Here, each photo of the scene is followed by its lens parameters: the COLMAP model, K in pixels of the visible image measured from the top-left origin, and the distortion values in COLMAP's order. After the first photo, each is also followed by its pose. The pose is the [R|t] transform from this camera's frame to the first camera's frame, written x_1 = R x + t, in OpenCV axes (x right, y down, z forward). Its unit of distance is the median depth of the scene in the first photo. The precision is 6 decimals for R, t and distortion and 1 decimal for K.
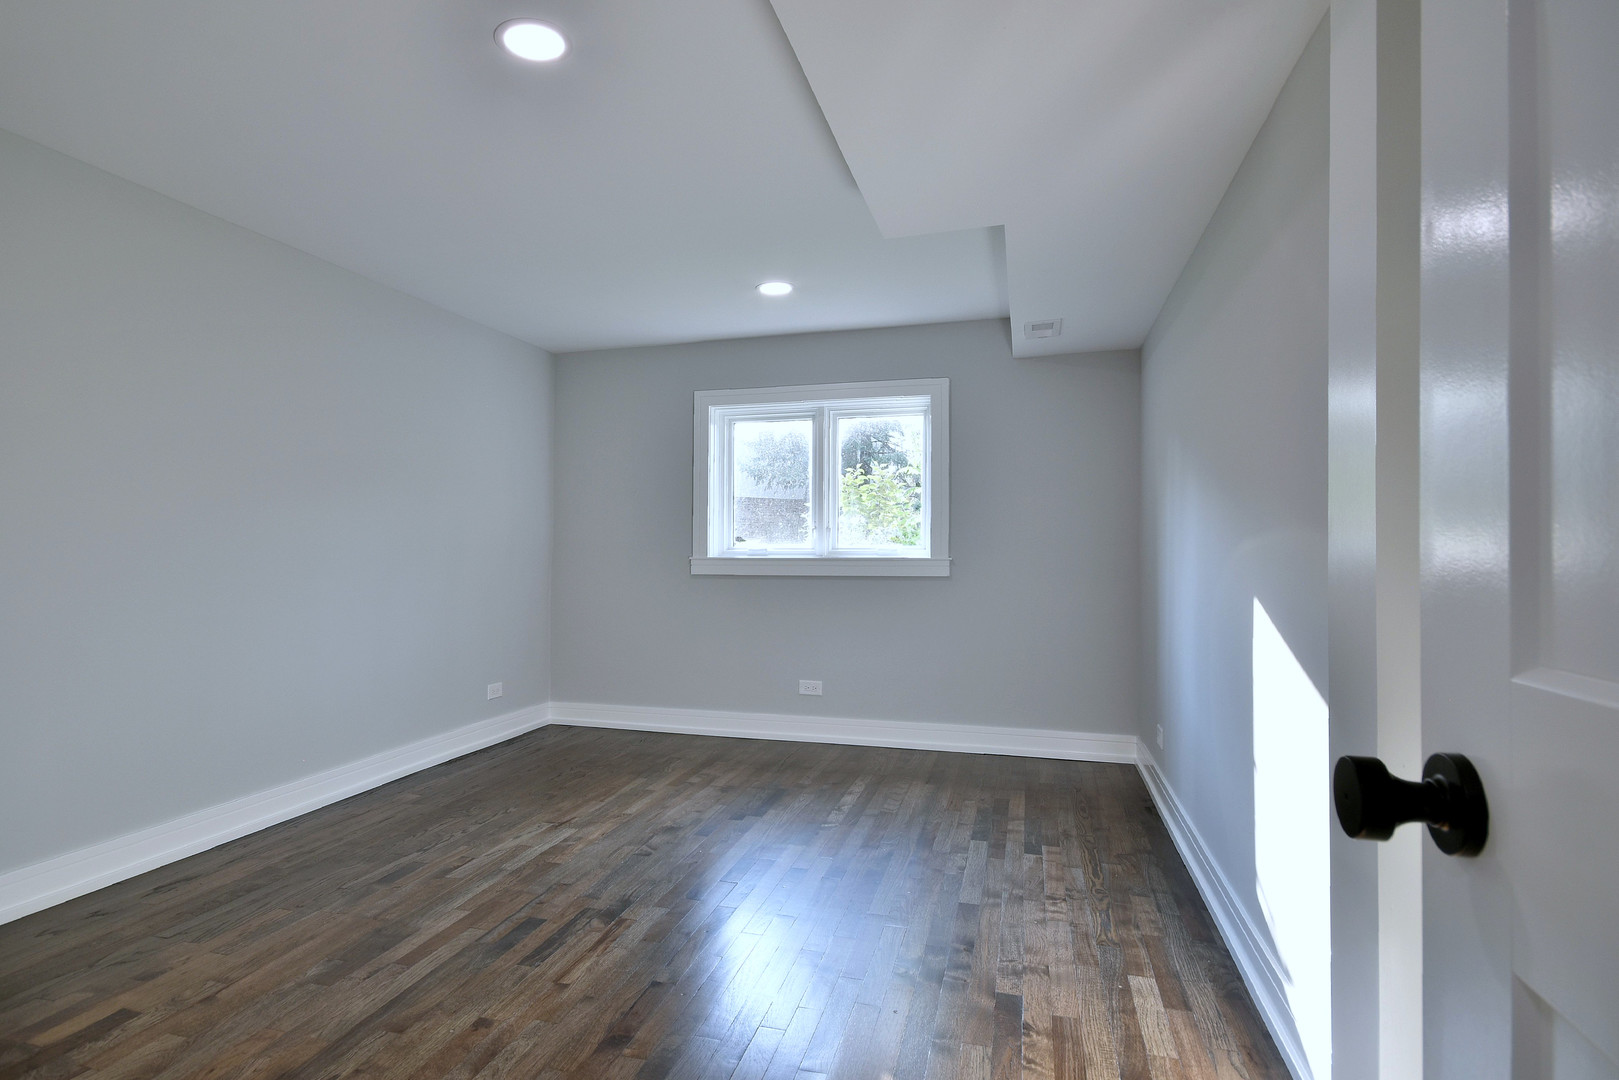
lens RADIAL K [[839.8, 0, 798.8], [0, 839.8, 553.6], [0, 0, 1]] dist [0.019555, -0.004016]
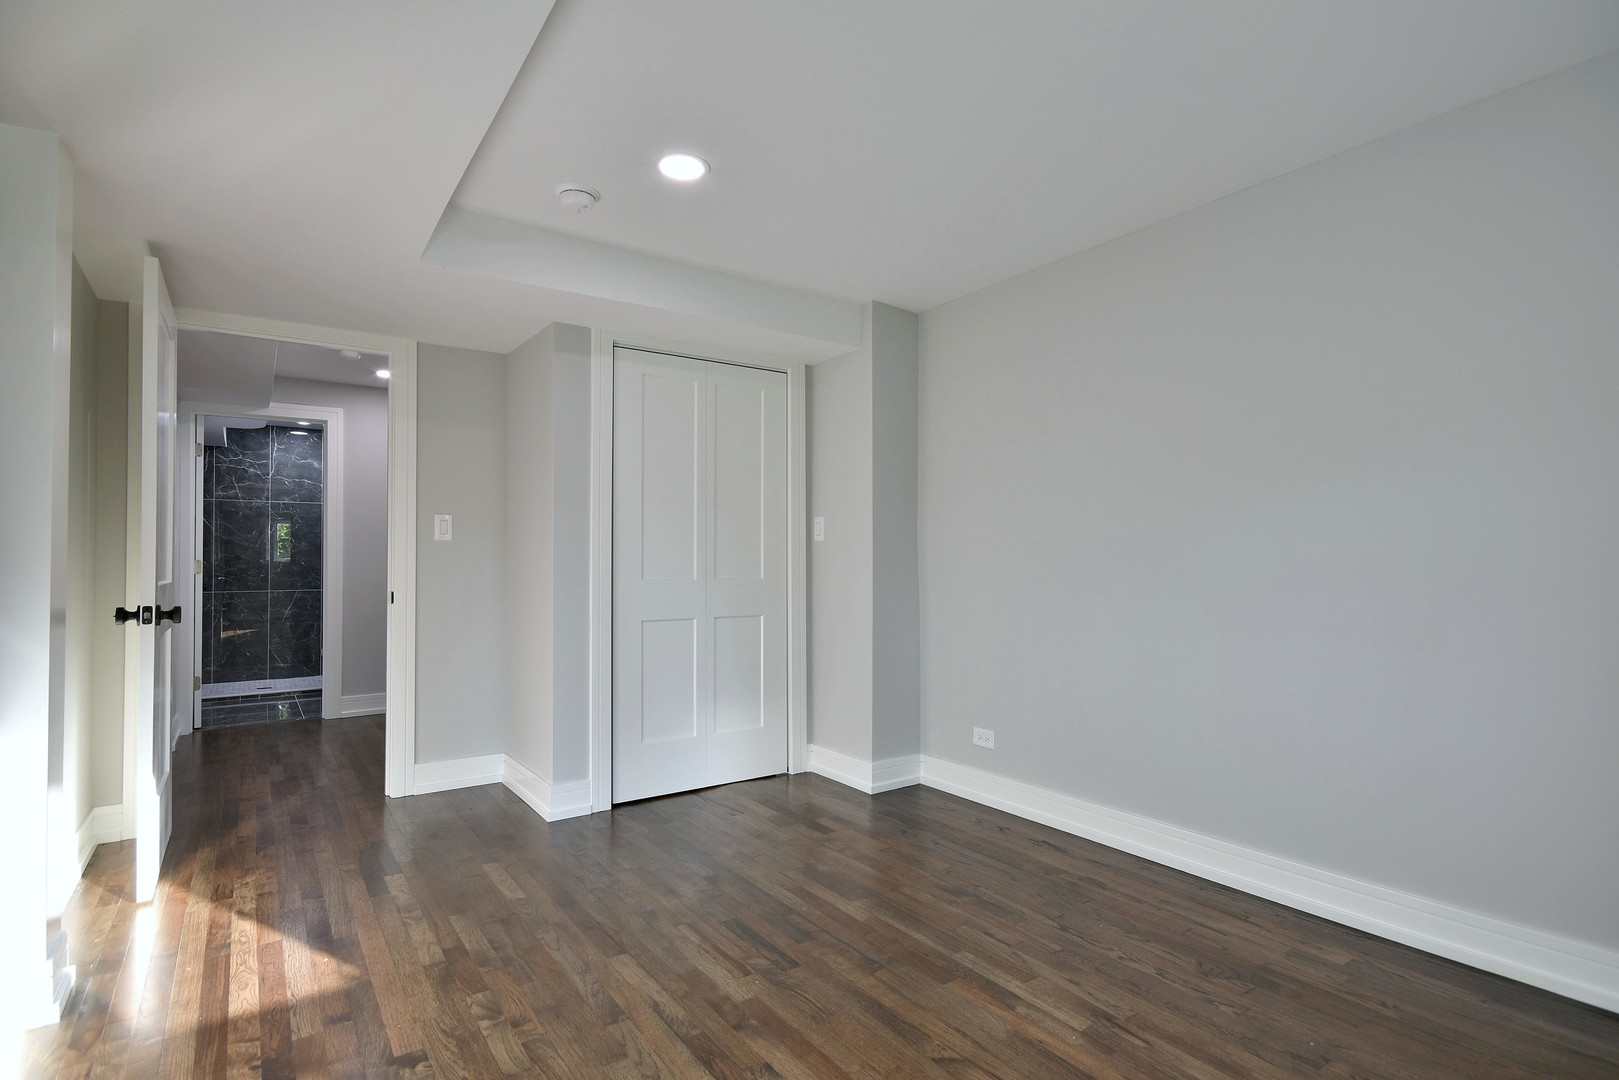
lens RADIAL K [[839.8, 0, 819.0], [0, 839.8, 541.3], [0, 0, 1]] dist [0.019555, -0.004016]
pose [[-0.651379, -0.015491, -0.758594, 0.420026], [-0.000812, 0.999805, -0.019719, -0.033895], [0.758752, -0.012229, -0.651265, 1.496377]]
